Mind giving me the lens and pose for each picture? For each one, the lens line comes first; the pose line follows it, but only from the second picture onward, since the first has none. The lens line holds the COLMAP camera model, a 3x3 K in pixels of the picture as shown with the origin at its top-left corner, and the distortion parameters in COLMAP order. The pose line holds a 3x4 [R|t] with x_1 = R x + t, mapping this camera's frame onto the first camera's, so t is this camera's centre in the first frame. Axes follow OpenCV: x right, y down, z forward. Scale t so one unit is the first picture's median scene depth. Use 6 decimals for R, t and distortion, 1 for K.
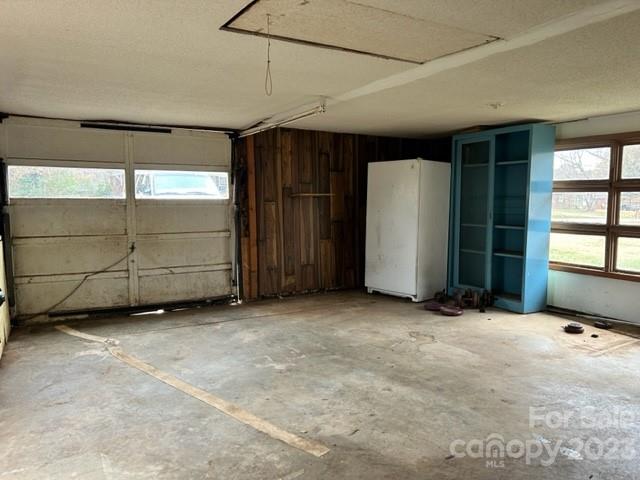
lens RADIAL K [[486.3, 0, 318.6], [0, 486.3, 239.9], [0, 0, 1]] dist [0.043331, -0.006763]
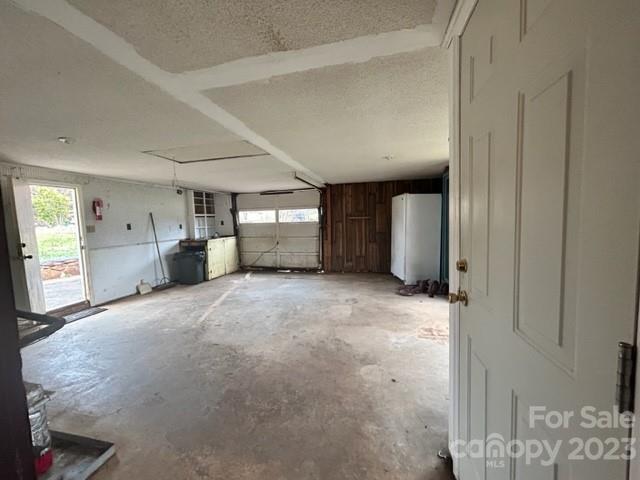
lens RADIAL K [[257.4, 0, 319.0], [0, 257.4, 240.4], [0, 0, 1]] dist [-0.000233, 0.000051]
pose [[0.719973, 0.030412, -0.693335, 0.604360], [-0.033533, 0.999397, 0.009015, -0.013740], [0.693191, 0.016759, 0.720559, 0.226885]]
